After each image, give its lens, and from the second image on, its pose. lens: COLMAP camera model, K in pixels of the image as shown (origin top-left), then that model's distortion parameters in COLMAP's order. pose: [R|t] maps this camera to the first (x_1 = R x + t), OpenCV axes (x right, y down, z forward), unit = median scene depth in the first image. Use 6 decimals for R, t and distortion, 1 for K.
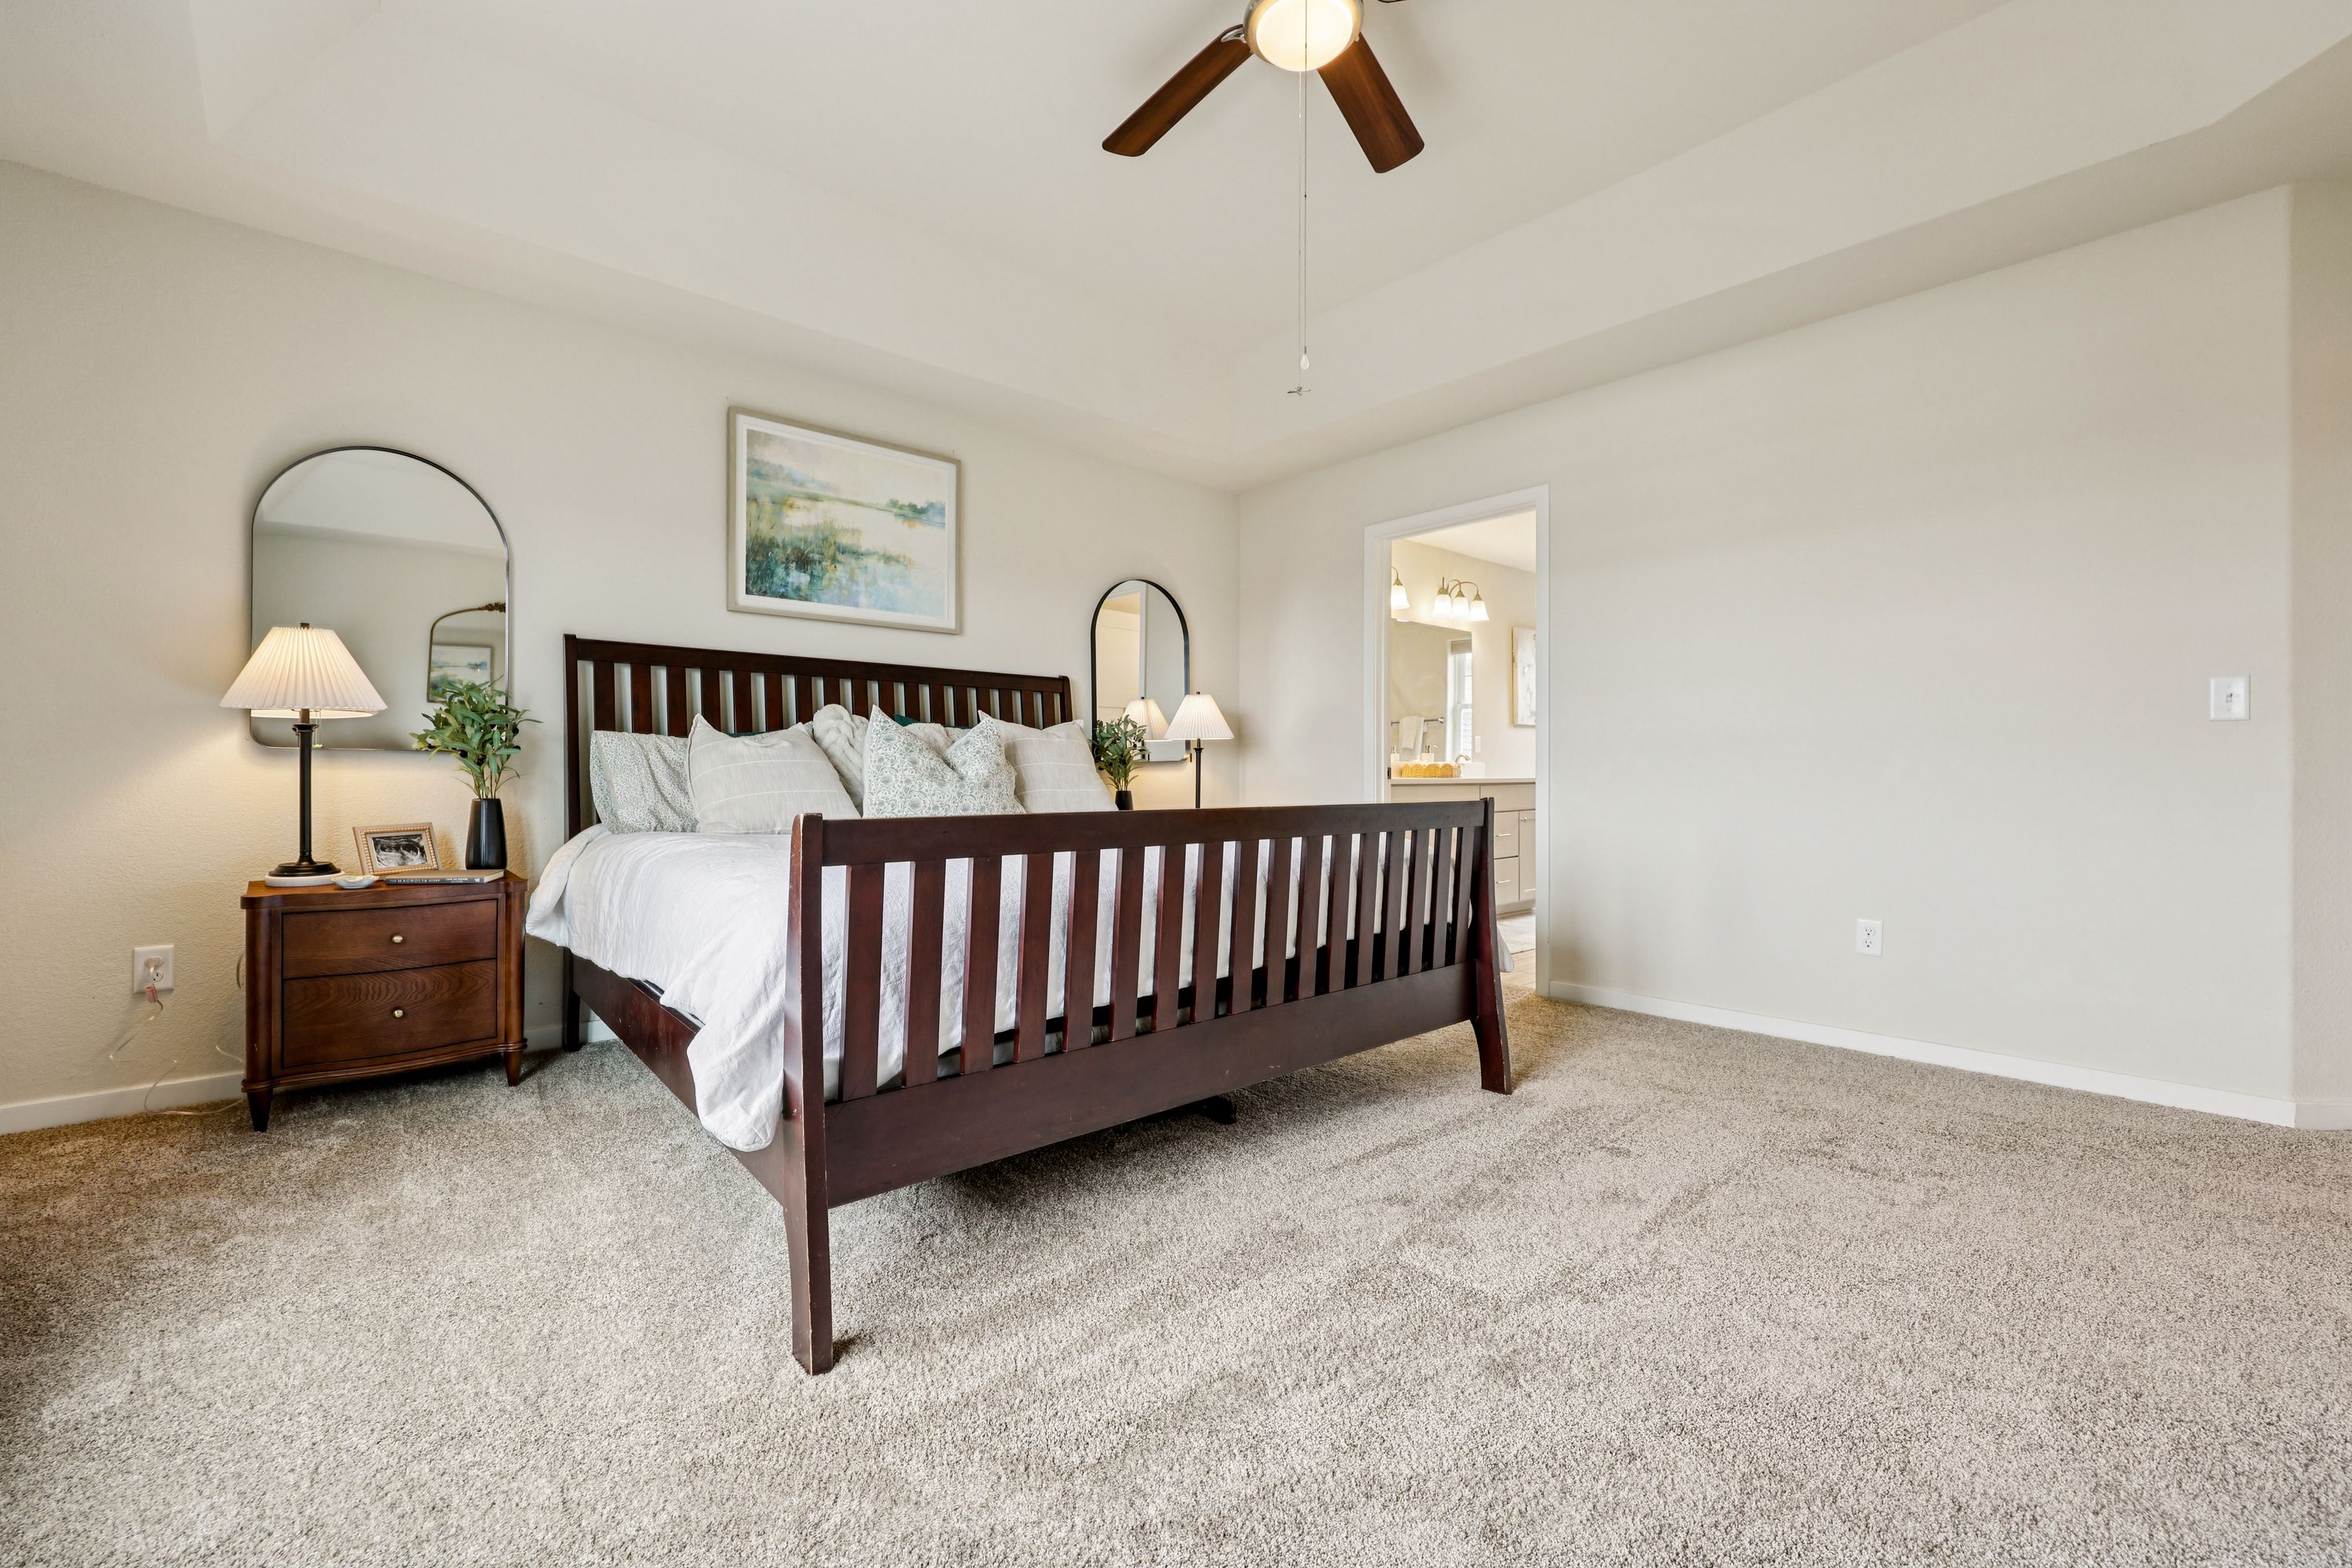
lens RADIAL K [[964.3, 0, 1186.5], [0, 964.3, 767.1], [0, 0, 1]] dist [0.001138, 0.000025]
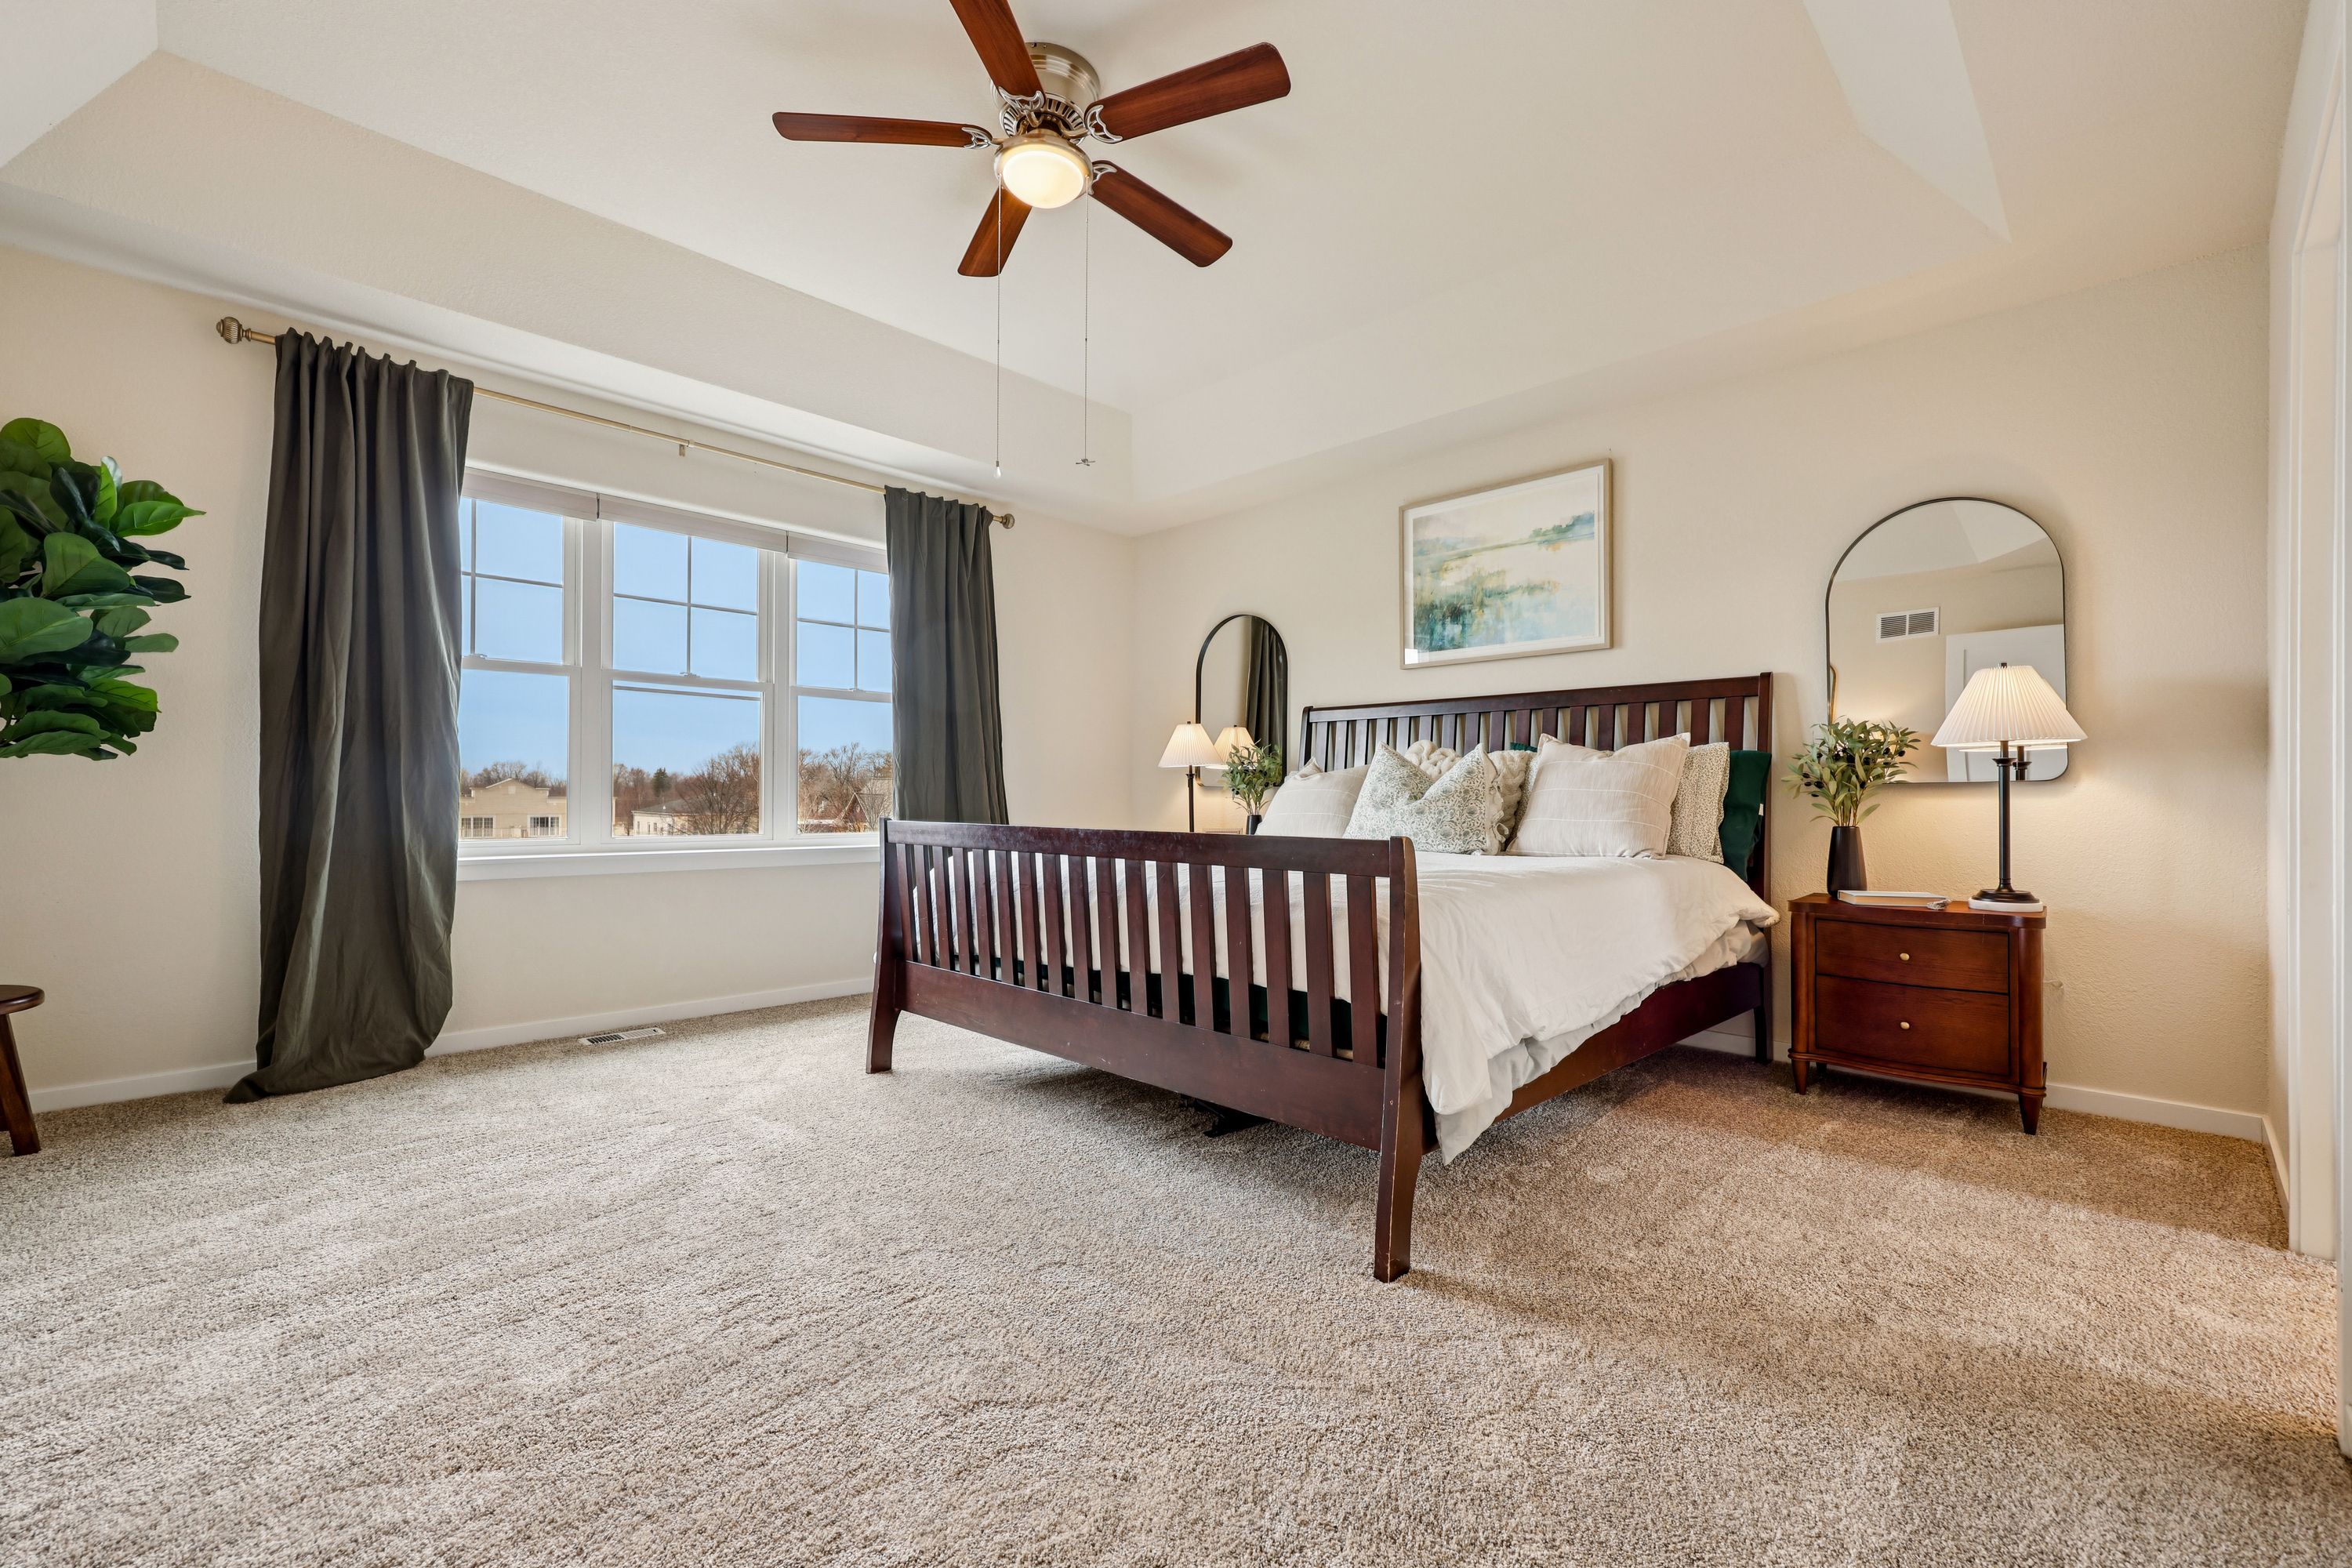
lens RADIAL K [[964.3, 0, 1183.1], [0, 964.3, 795.9], [0, 0, 1]] dist [0.001138, 0.000025]
pose [[0.063617, 0.000620, -0.997974, 0.698792], [-0.003019, 0.999995, 0.000429, 0.001814], [0.997970, 0.002985, 0.063618, 0.588031]]
